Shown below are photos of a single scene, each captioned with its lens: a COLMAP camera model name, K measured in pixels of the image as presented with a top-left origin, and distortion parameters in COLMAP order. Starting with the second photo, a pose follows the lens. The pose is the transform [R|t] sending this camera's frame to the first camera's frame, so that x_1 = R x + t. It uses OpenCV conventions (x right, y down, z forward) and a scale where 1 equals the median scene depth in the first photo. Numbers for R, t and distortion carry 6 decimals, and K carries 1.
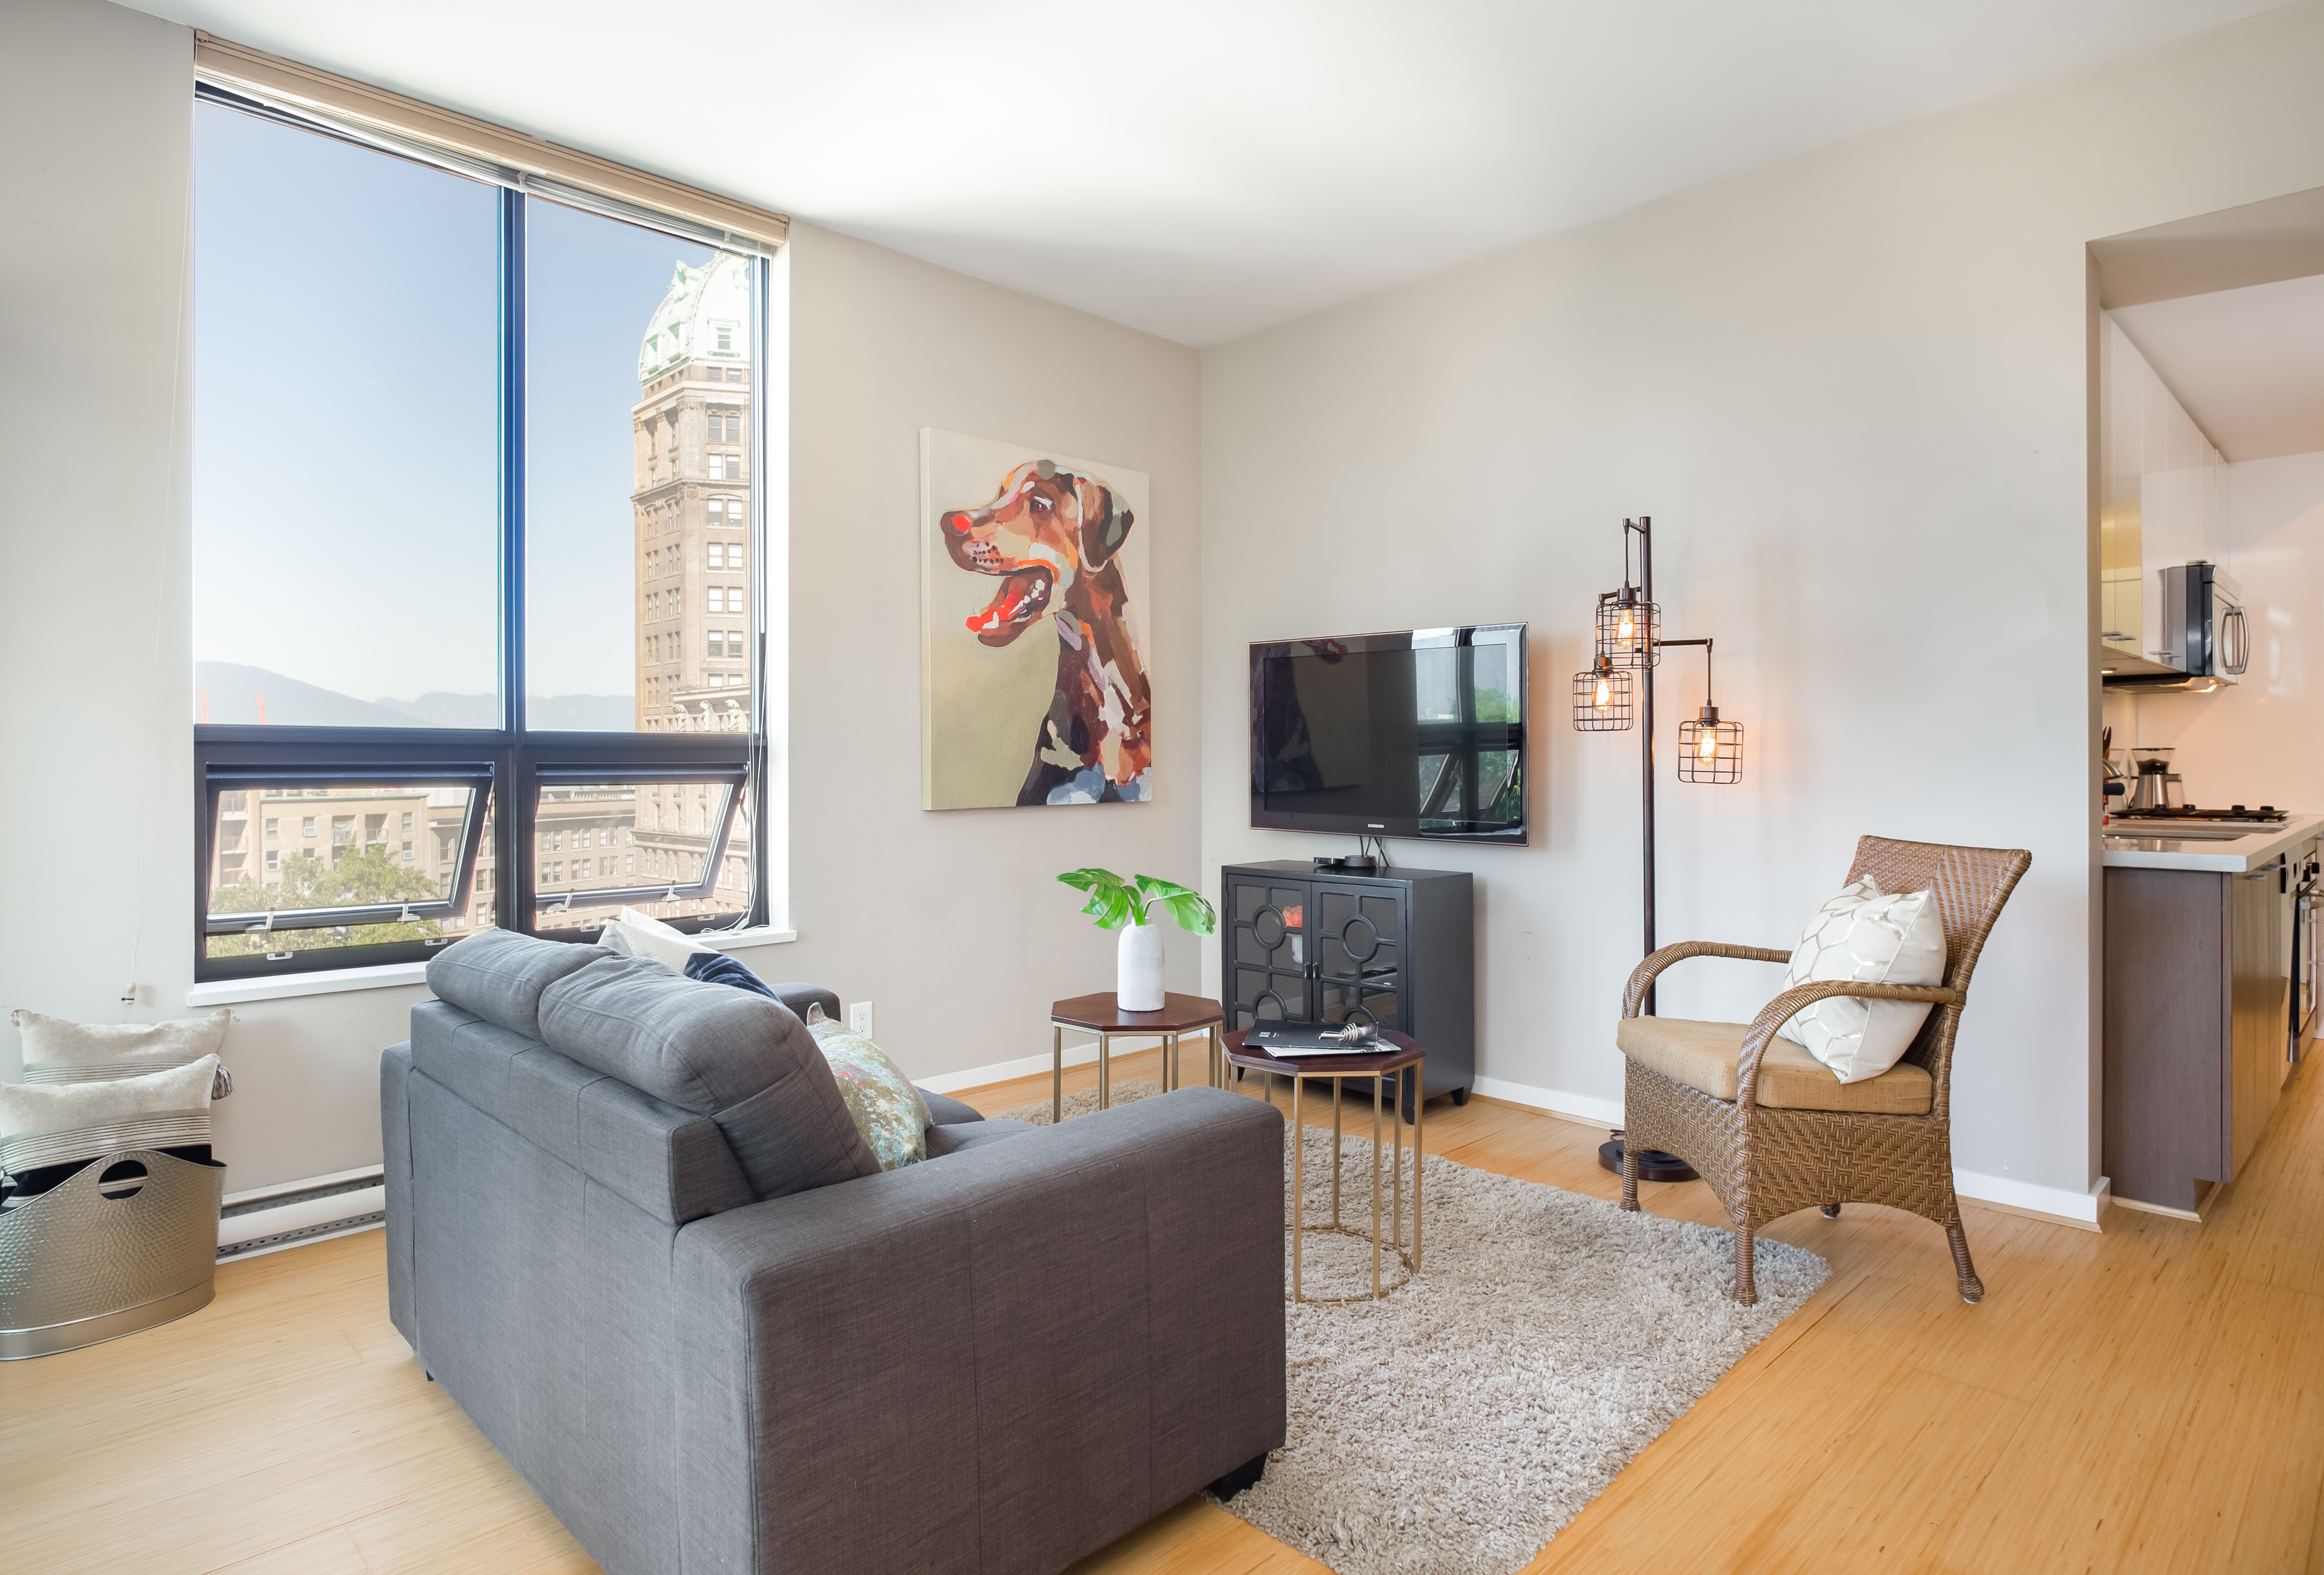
lens RADIAL K [[1266.7, 0, 1150.7], [0, 1266.7, 770.8], [0, 0, 1]] dist [-0.005889, -0.002181]
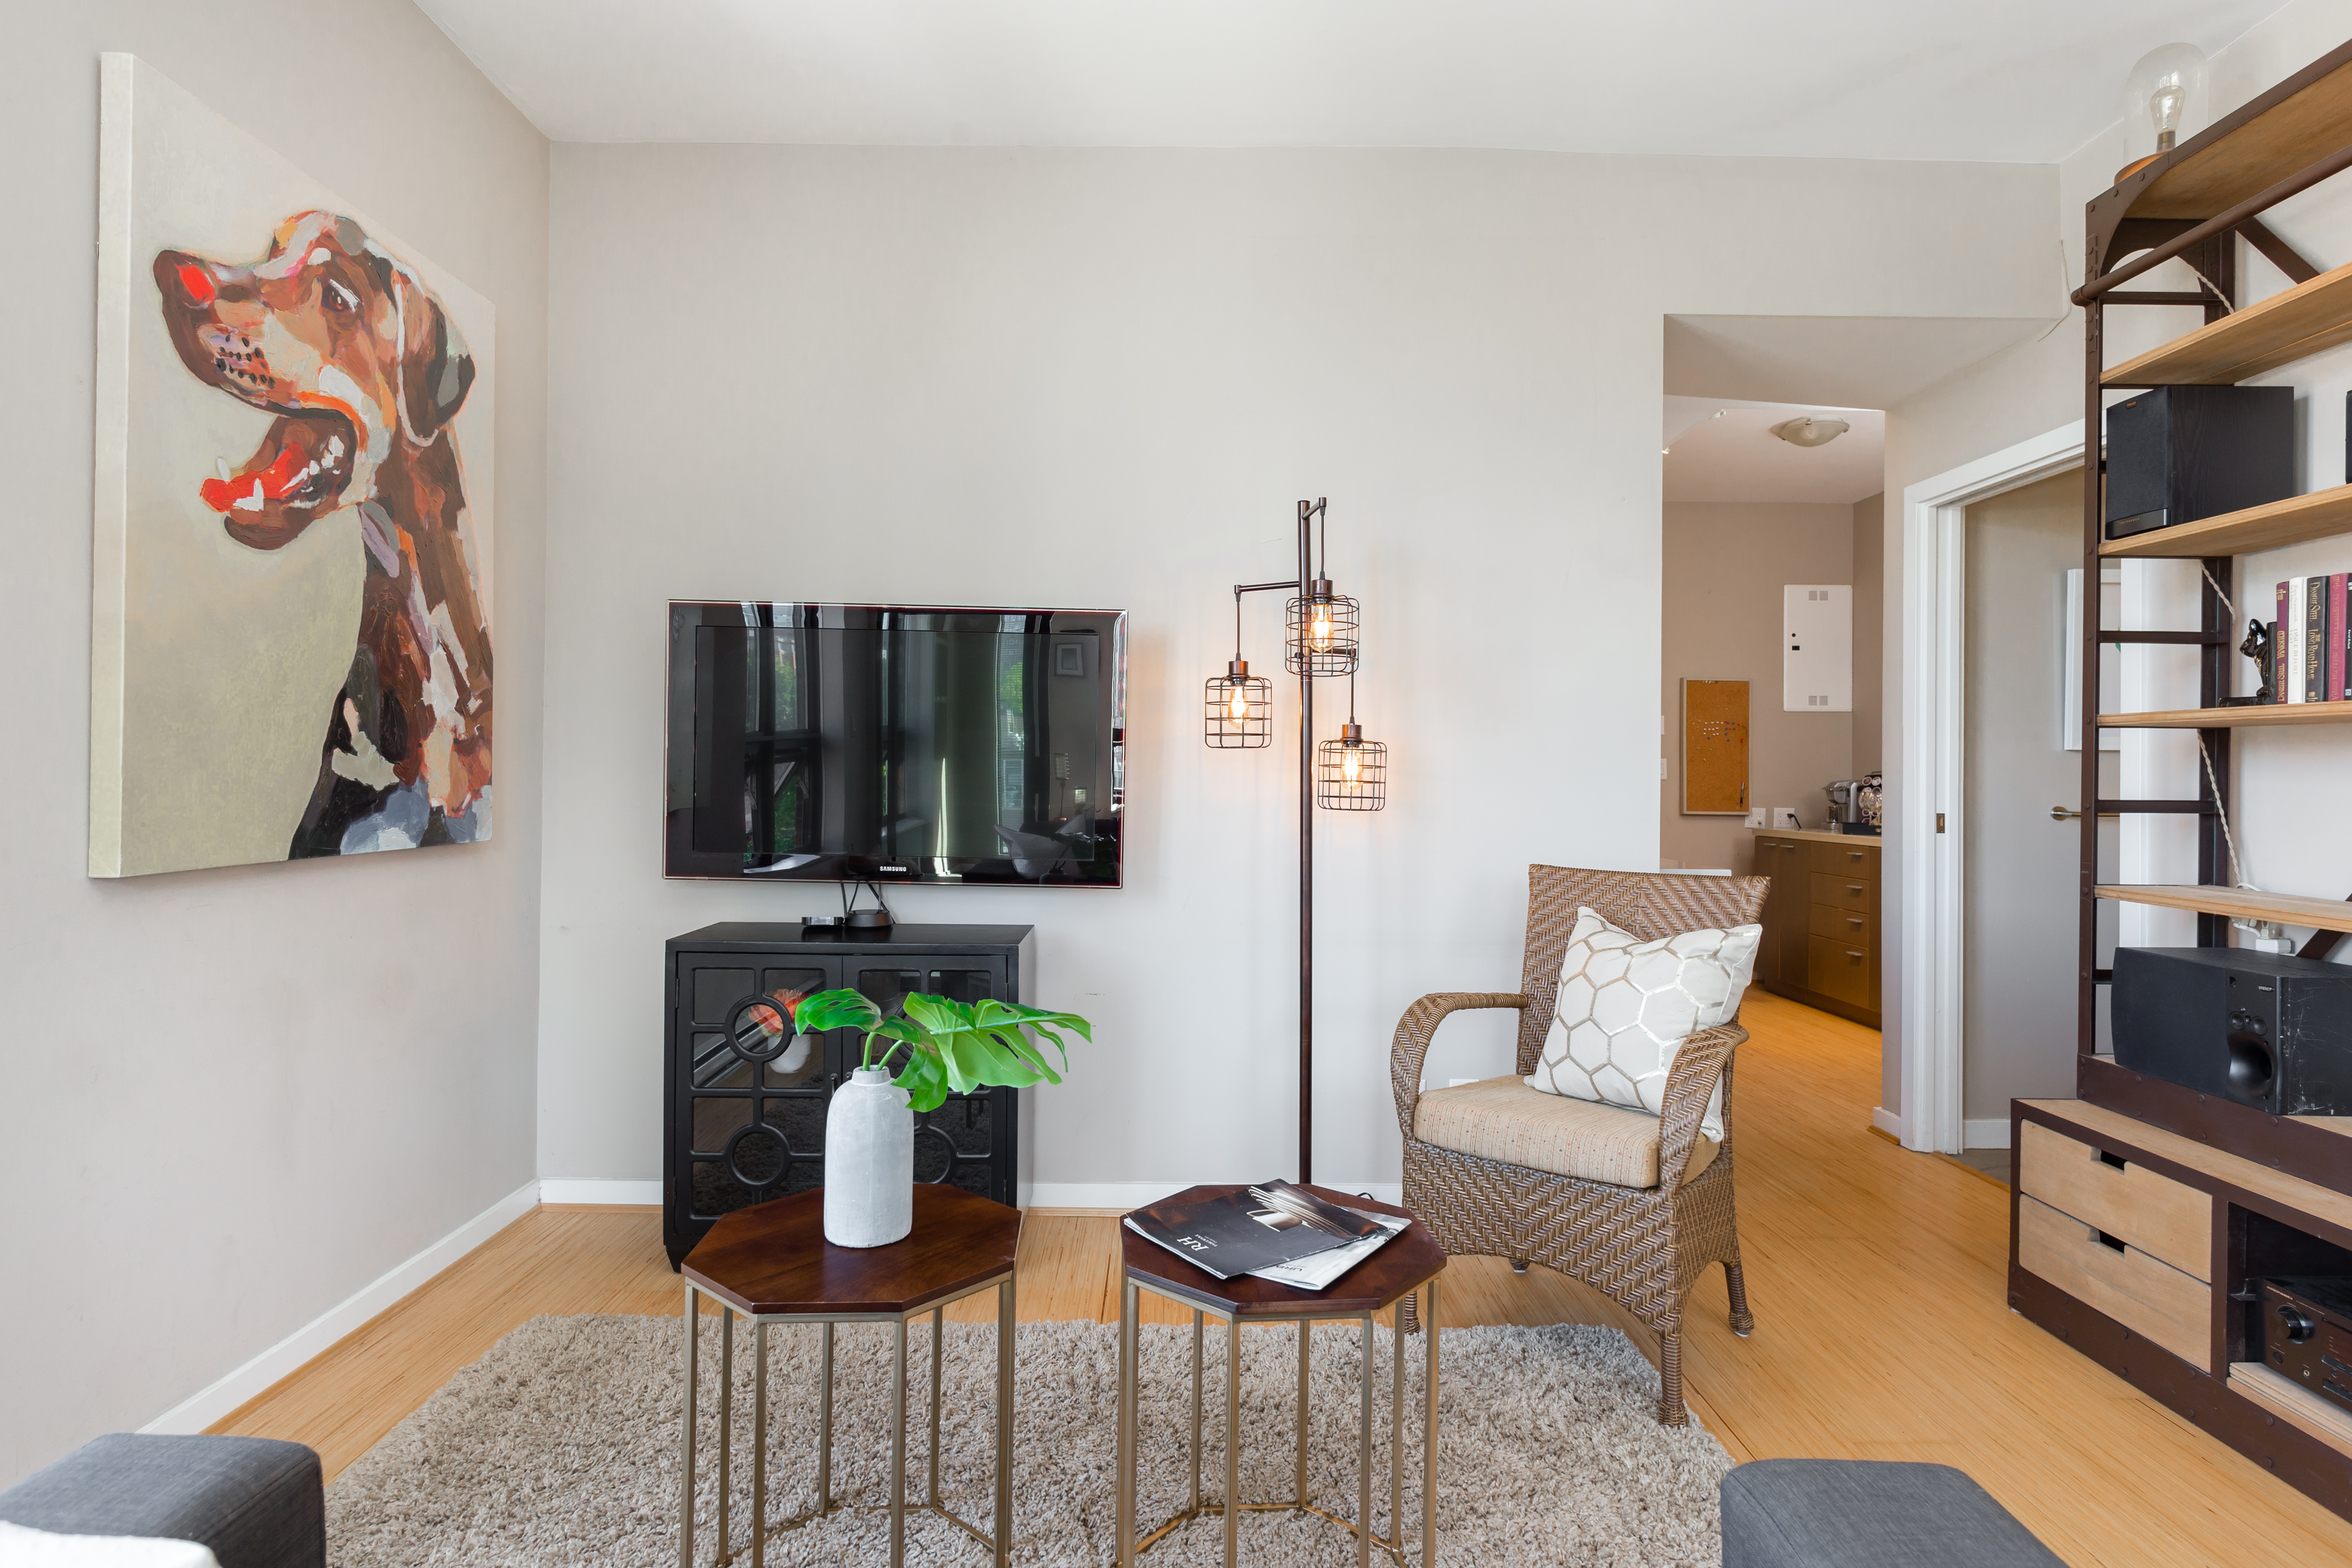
lens RADIAL K [[1223.9, 0, 1167.3], [0, 1223.9, 774.5], [0, 0, 1]] dist [-0.000175, -0.001511]
pose [[0.696547, 0.012067, 0.717410, -0.212583], [-0.006333, 0.999923, -0.010670, -0.004179], [-0.717483, 0.002888, 0.696570, 0.385345]]
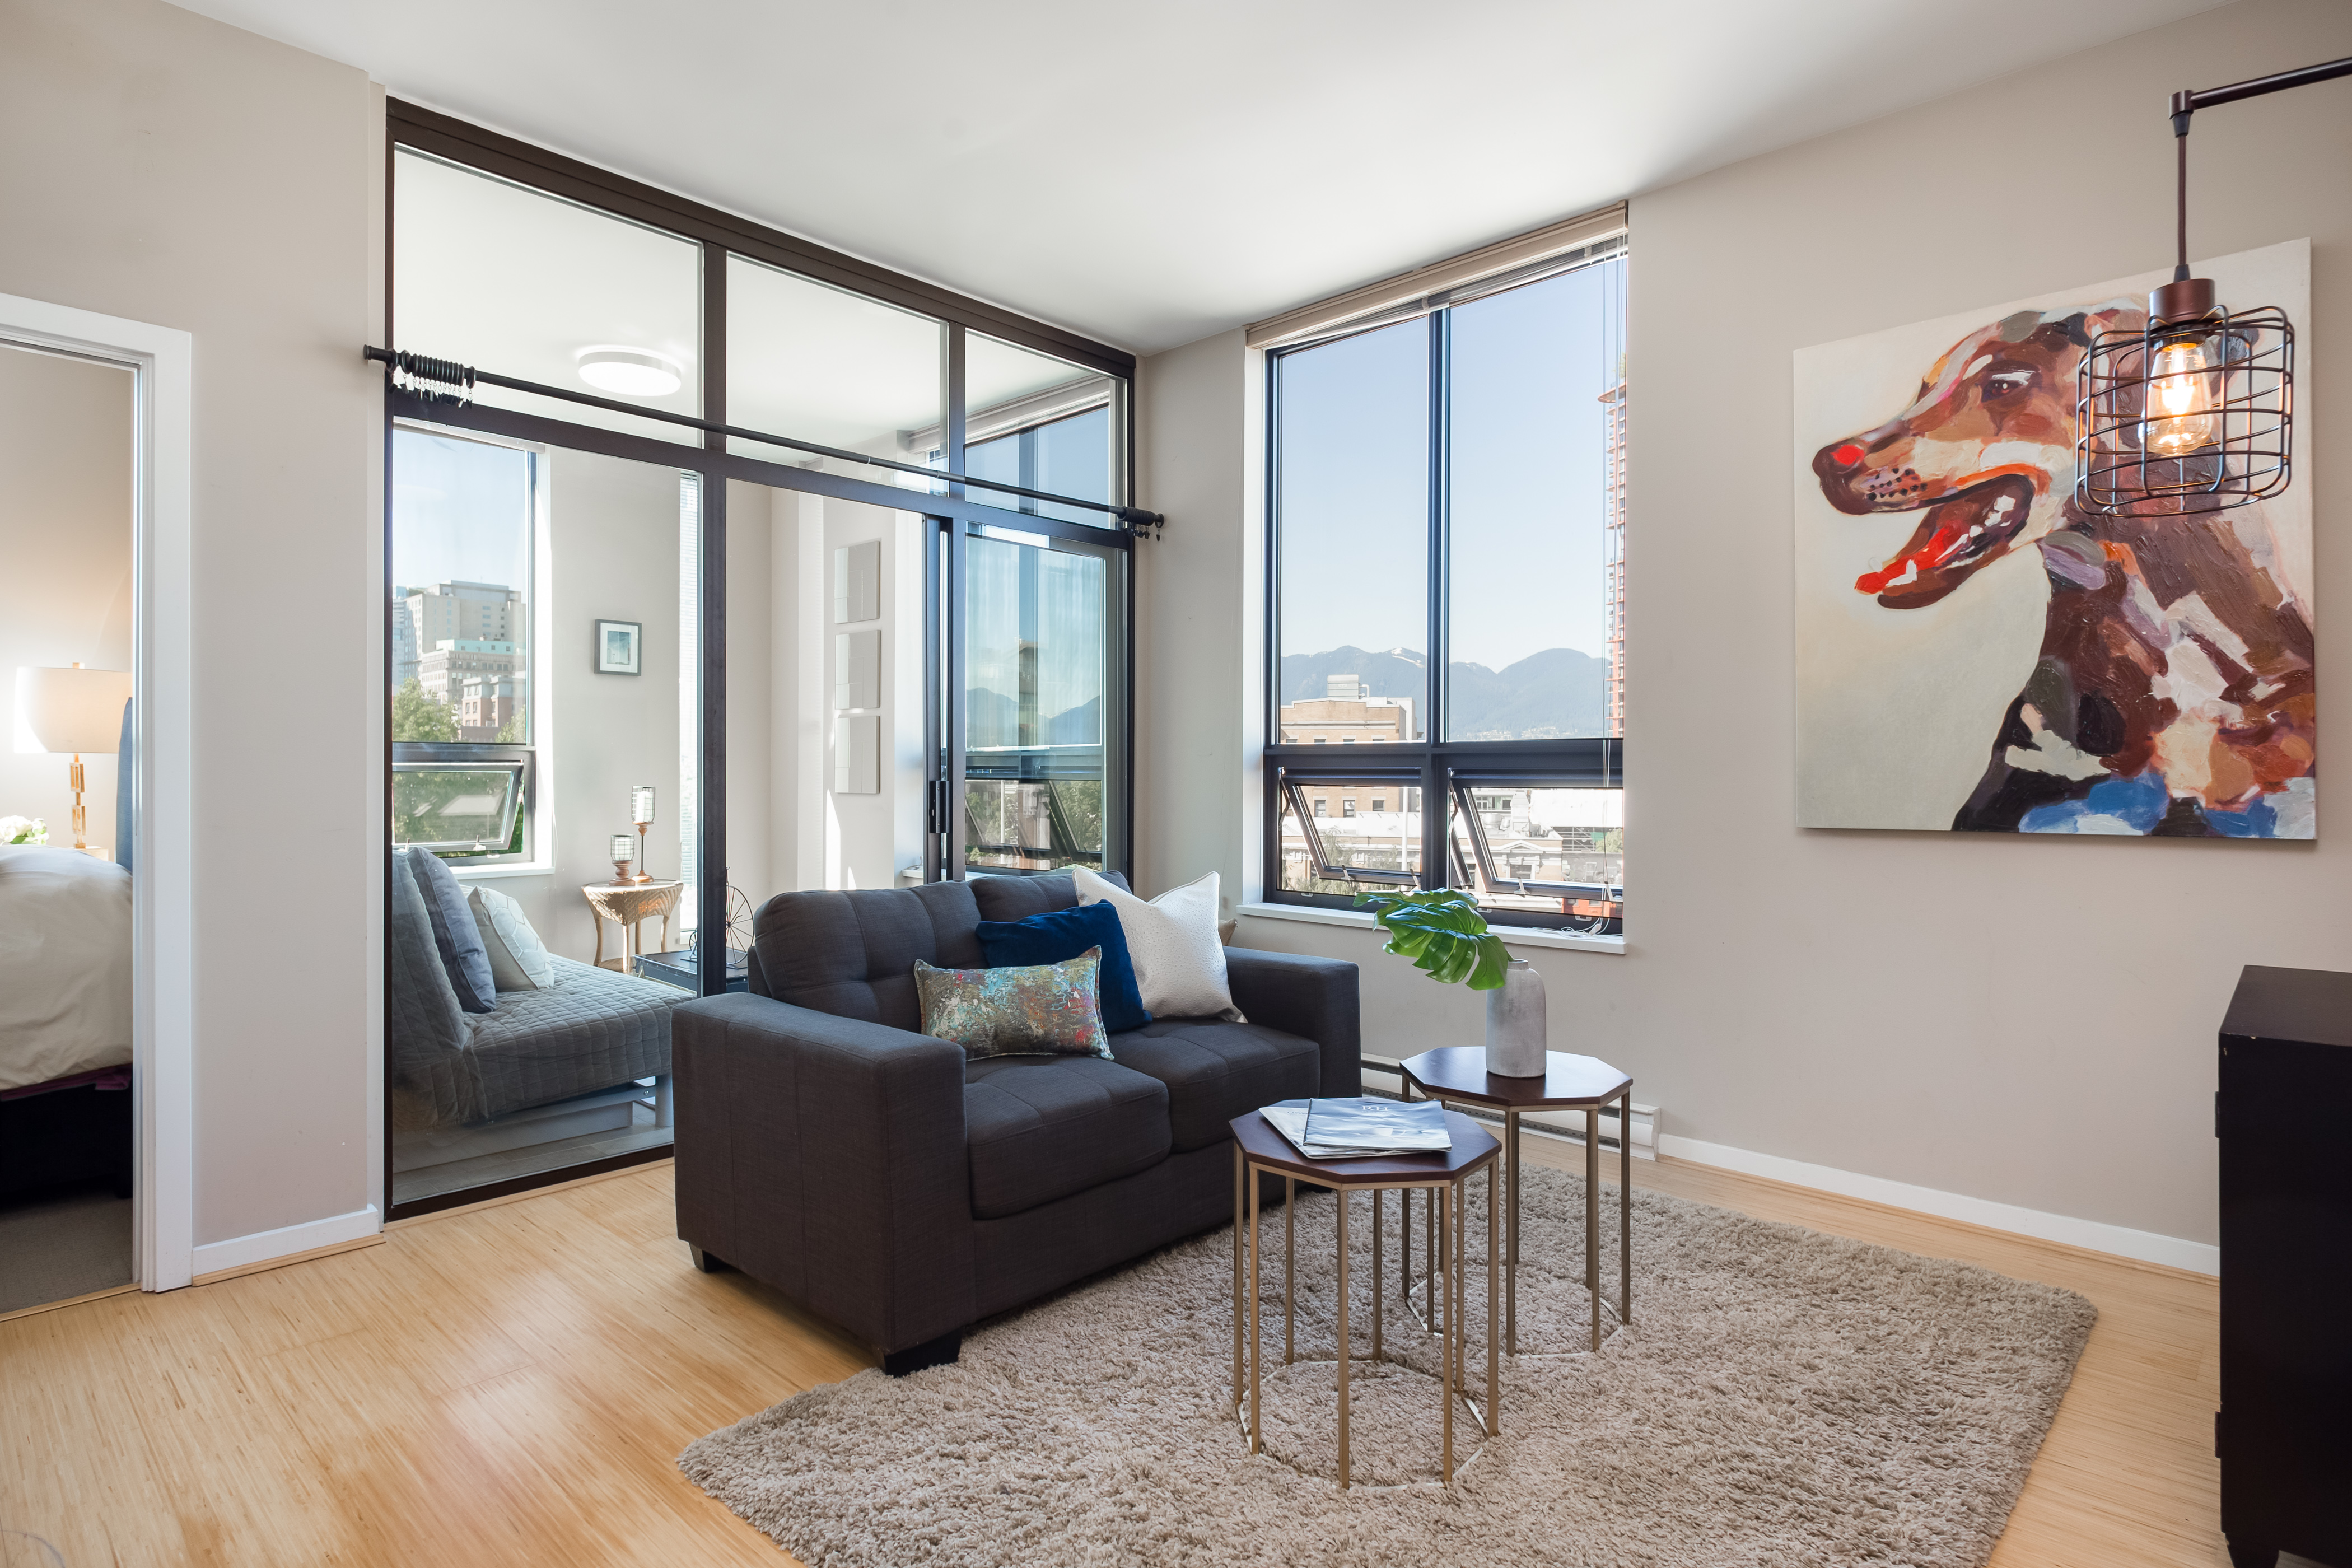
lens RADIAL K [[1223.9, 0, 1167.3], [0, 1223.9, 774.5], [0, 0, 1]] dist [-0.000175, -0.001511]
pose [[0.041226, 0.005970, -0.999132, 0.543237], [-0.007344, 0.999957, 0.005672, -0.003758], [0.999123, 0.007104, 0.041268, 0.530998]]
